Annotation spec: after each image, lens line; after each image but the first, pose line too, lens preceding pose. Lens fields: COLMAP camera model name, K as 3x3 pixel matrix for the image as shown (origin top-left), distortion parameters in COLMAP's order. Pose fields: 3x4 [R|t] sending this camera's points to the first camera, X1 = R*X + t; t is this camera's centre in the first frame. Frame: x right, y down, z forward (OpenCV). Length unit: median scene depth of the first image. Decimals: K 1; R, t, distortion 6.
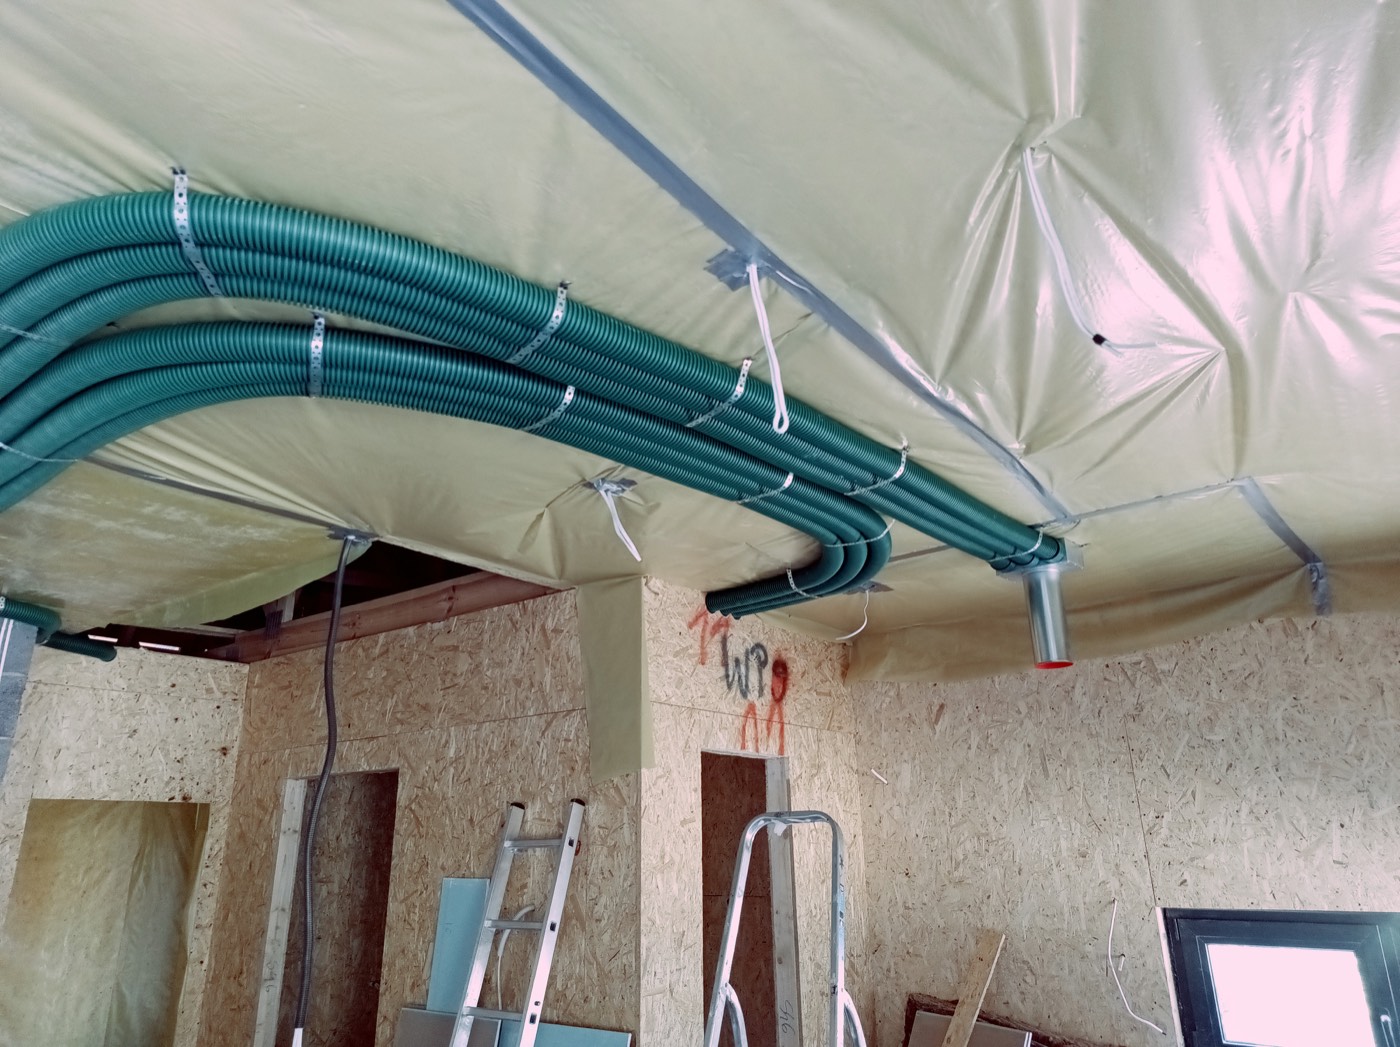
lens RADIAL K [[935.6, 0, 700.0], [0, 935.6, 523.5], [0, 0, 1]] dist [0.003690, 0.001431]
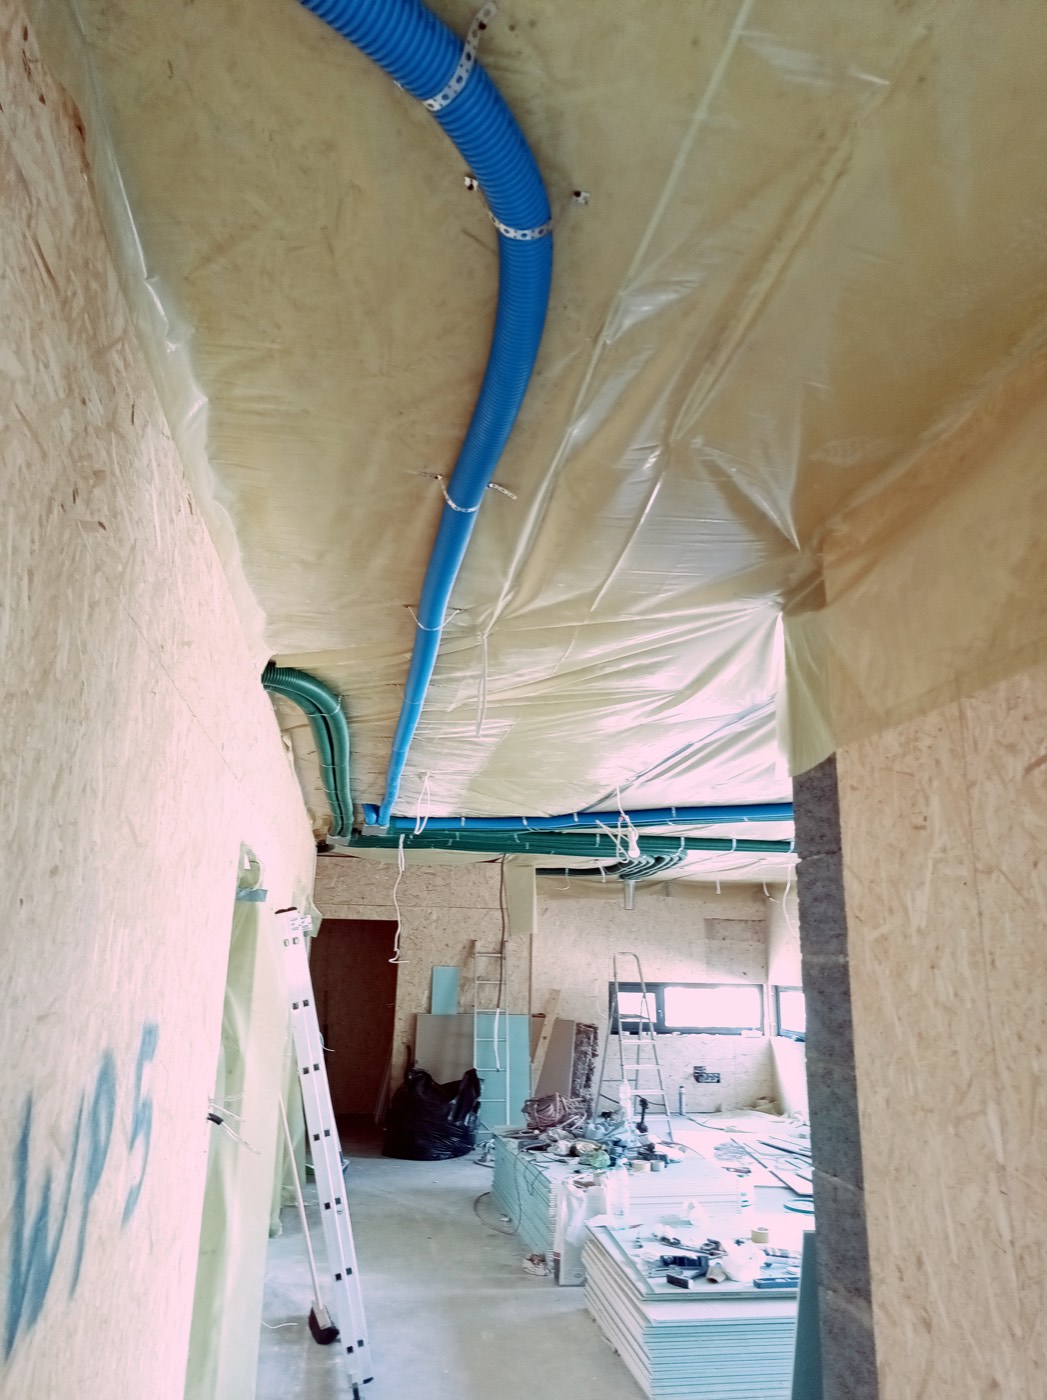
lens RADIAL K [[935.6, 0, 523.5], [0, 935.6, 700.0], [0, 0, 1]] dist [0.003690, 0.001431]
pose [[0.693782, 0.223379, 0.684667, -2.019325], [-0.263792, 0.963433, -0.047026, -0.271867], [-0.670135, -0.147984, 0.727338, -0.932345]]
